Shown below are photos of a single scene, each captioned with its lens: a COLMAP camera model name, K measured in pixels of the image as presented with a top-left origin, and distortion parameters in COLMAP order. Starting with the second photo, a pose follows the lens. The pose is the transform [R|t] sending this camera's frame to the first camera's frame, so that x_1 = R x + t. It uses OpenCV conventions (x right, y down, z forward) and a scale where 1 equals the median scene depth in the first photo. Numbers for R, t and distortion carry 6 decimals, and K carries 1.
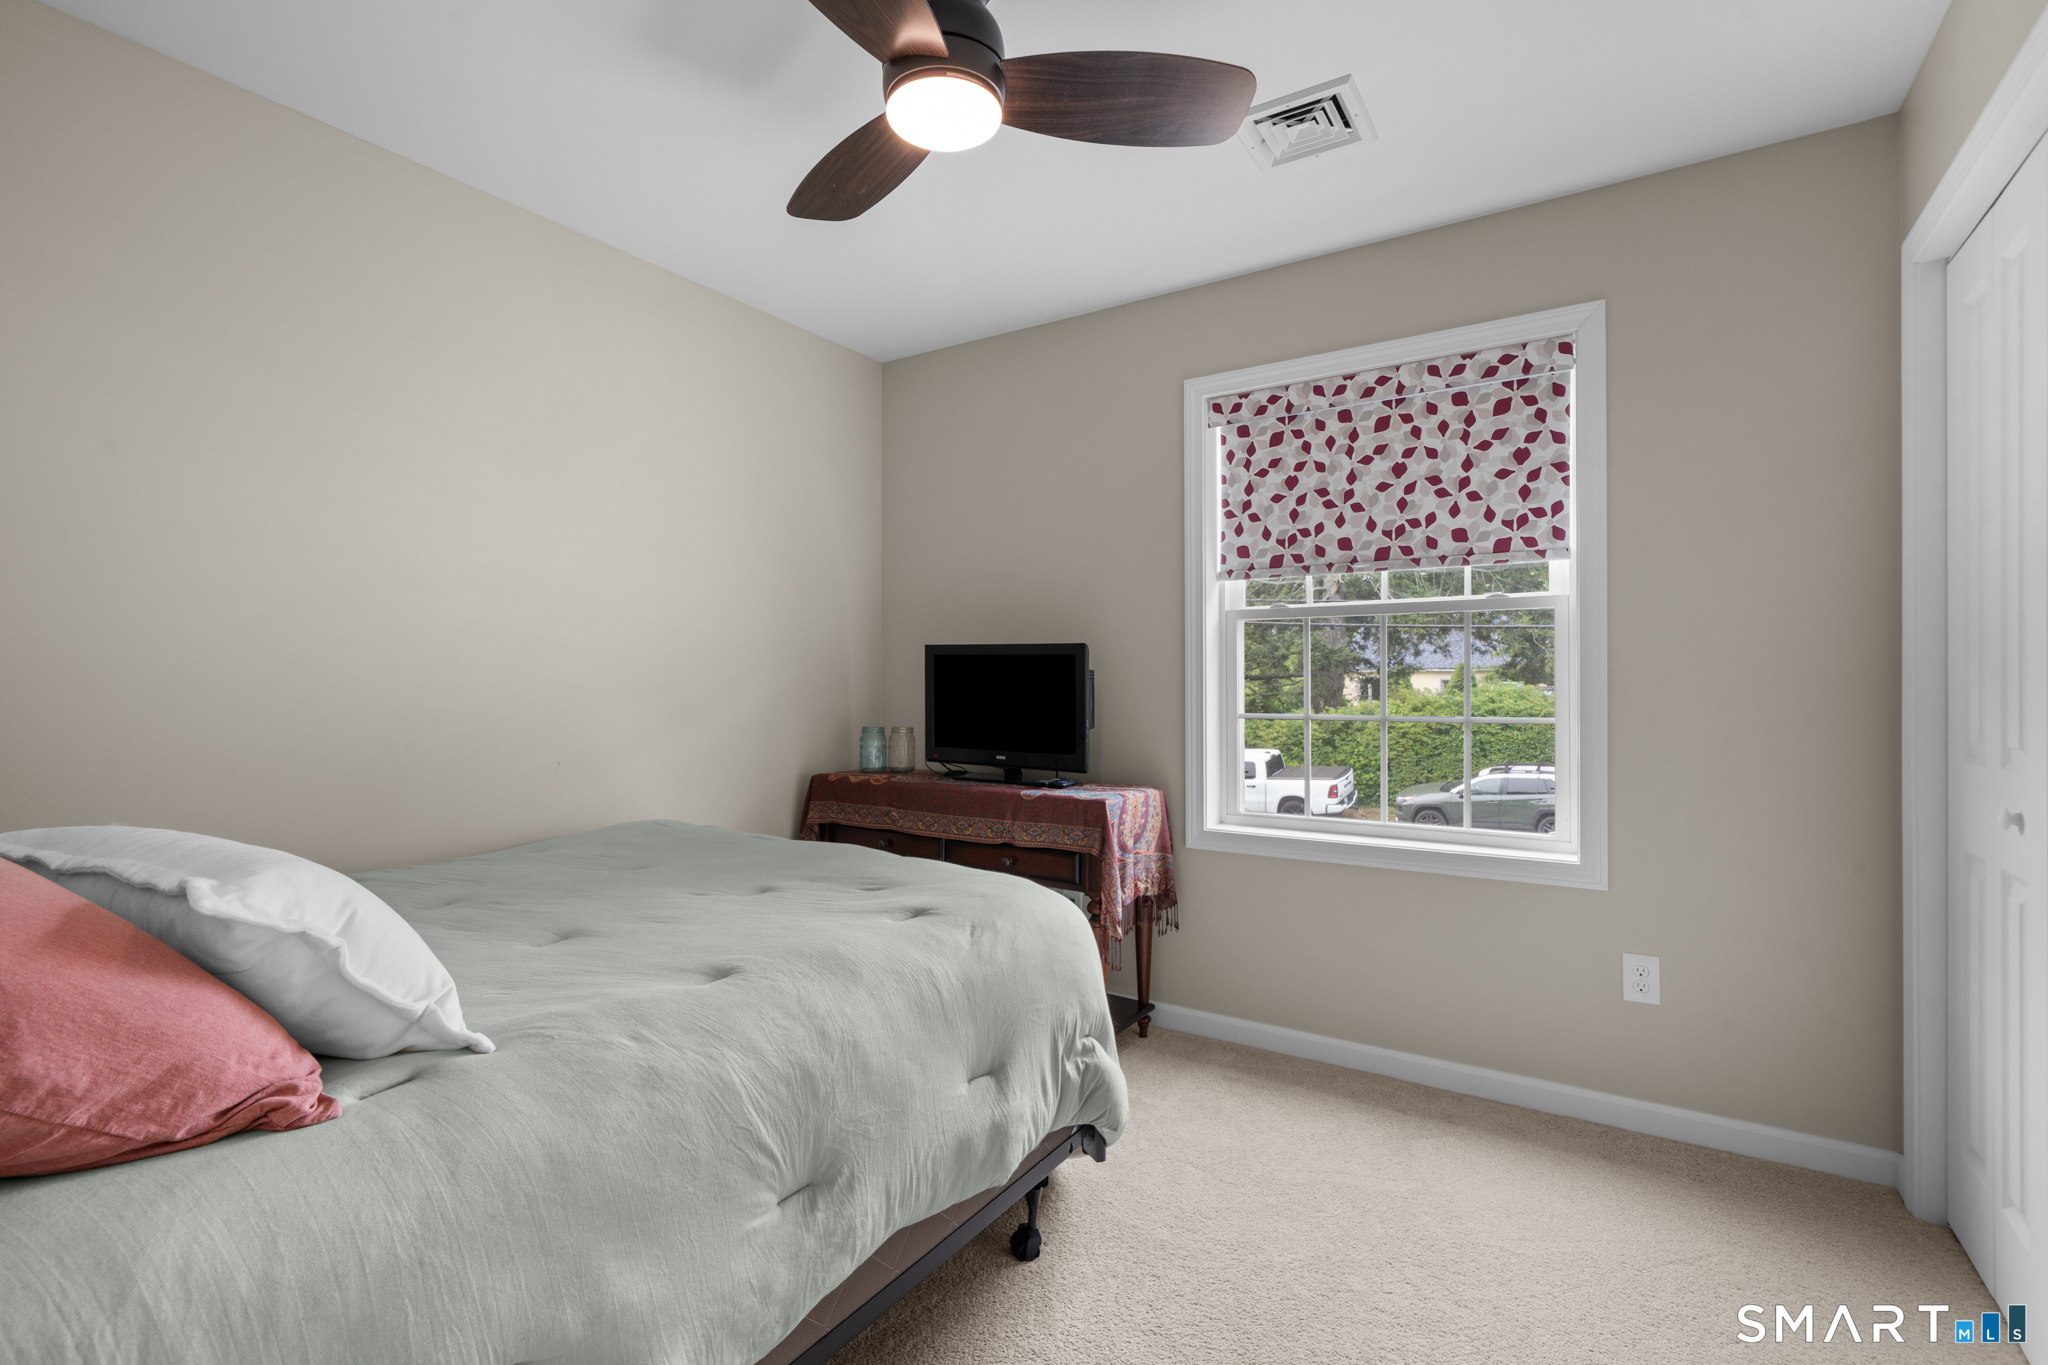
lens RADIAL K [[937.9, 0, 1019.9], [0, 937.9, 677.9], [0, 0, 1]] dist [0.000785, -0.000059]
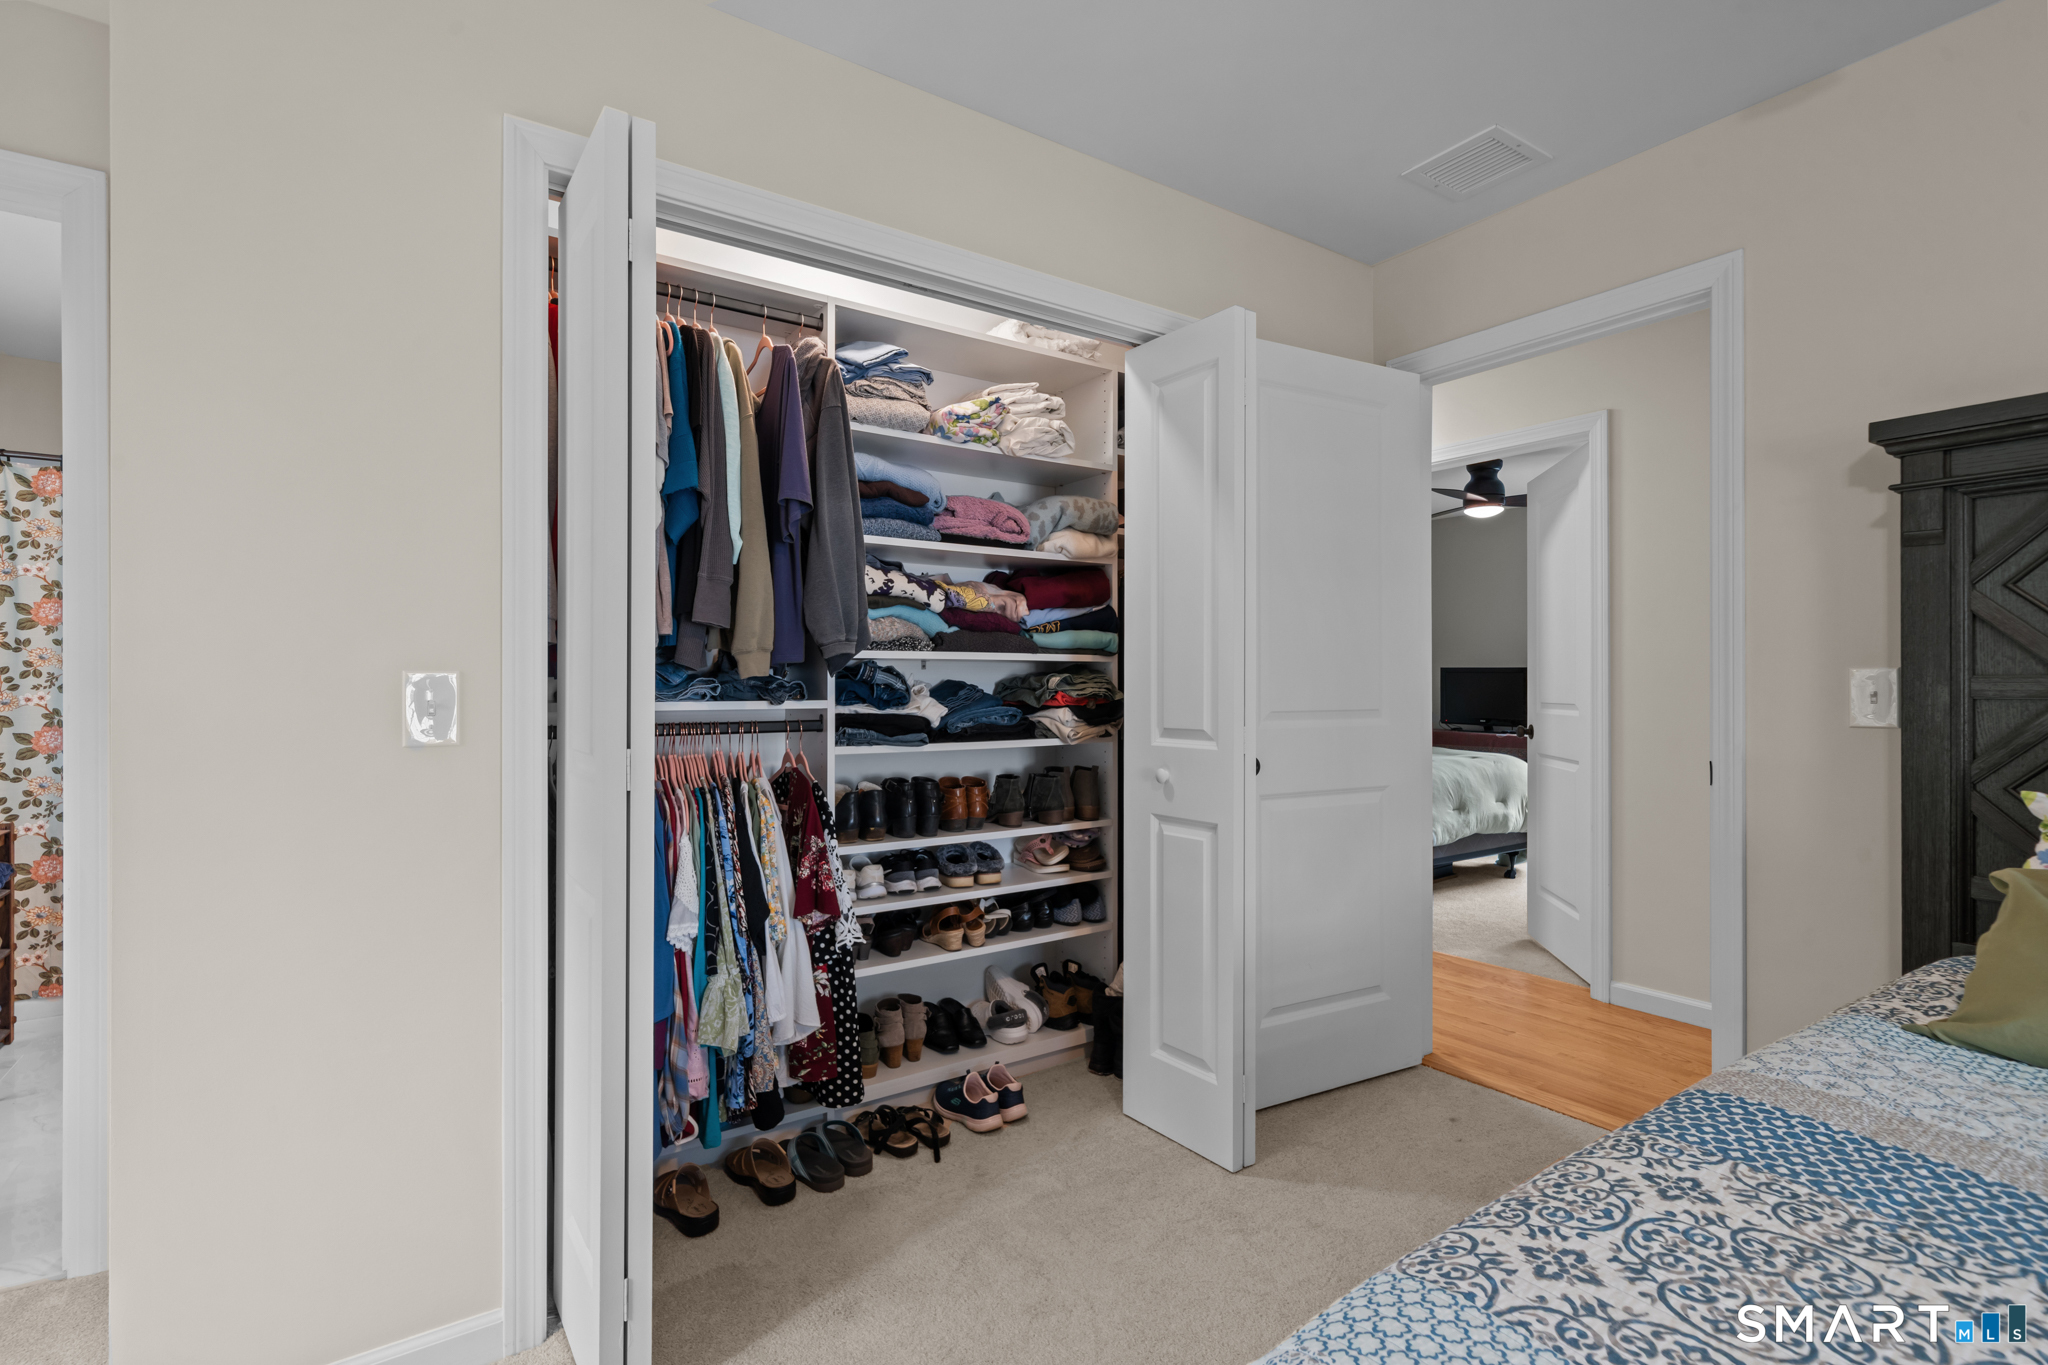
lens RADIAL K [[937.9, 0, 1025.0], [0, 937.9, 688.0], [0, 0, 1]] dist [0.000785, -0.000059]
pose [[0.924611, 0.000033, -0.380912, -0.358153], [-0.001116, 0.999996, -0.002623, 0.022761], [0.380910, 0.002851, 0.924608, -2.986113]]
